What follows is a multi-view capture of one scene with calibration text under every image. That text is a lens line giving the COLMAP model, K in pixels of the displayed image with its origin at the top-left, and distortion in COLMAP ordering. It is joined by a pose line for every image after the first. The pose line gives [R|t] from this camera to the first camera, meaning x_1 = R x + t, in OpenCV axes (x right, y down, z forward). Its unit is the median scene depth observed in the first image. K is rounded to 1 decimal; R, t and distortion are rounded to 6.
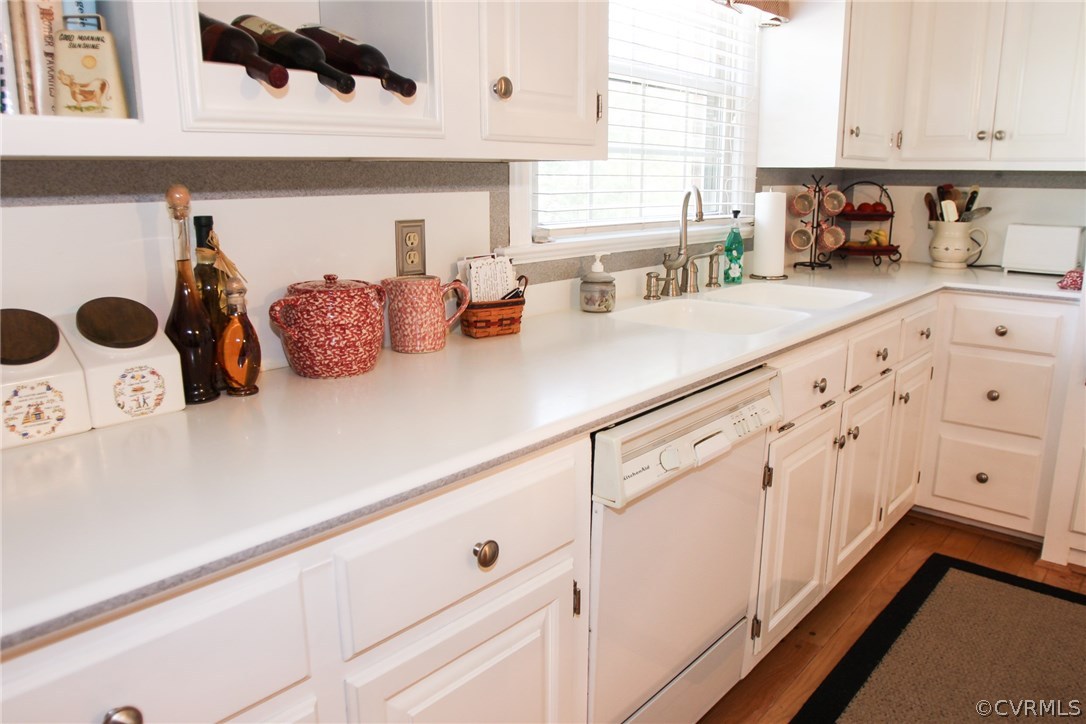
lens RADIAL K [[794.7, 0, 536.1], [0, 794.7, 356.8], [0, 0, 1]] dist [-0.079222, 0.038000]
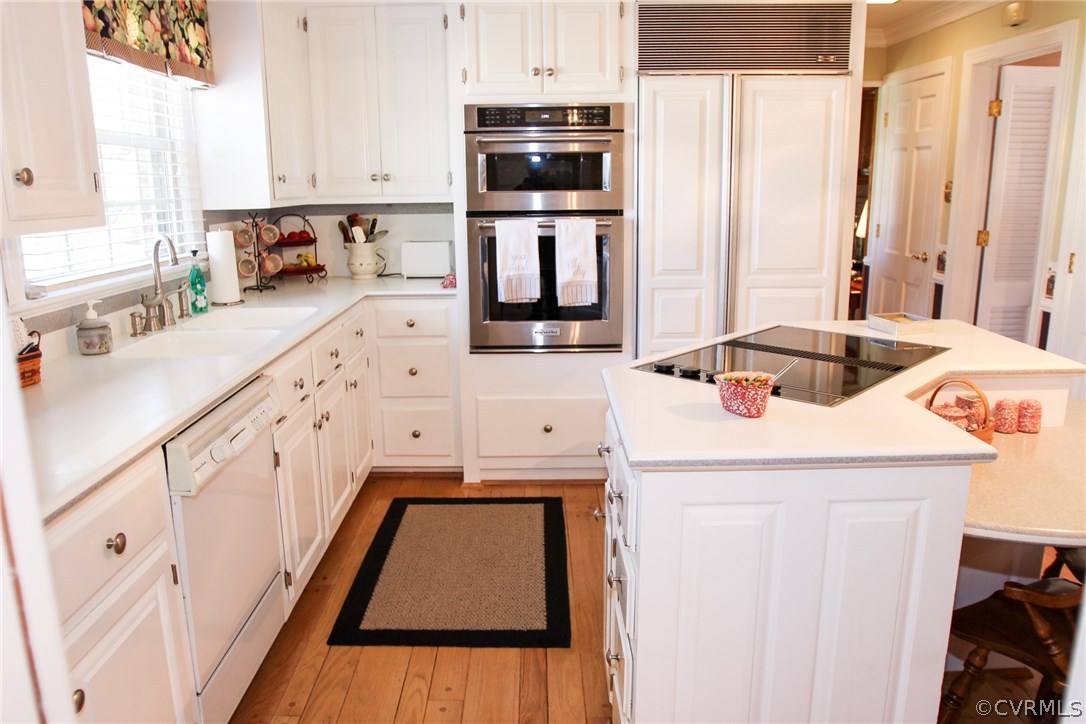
lens RADIAL K [[794.7, 0, 542.9], [0, 794.7, 363.8], [0, 0, 1]] dist [-0.079222, 0.038000]
pose [[0.744674, -0.154746, 0.649241, -0.139536], [0.157276, 0.986043, 0.054628, -0.003289], [-0.648633, 0.061430, 0.758619, -0.196315]]
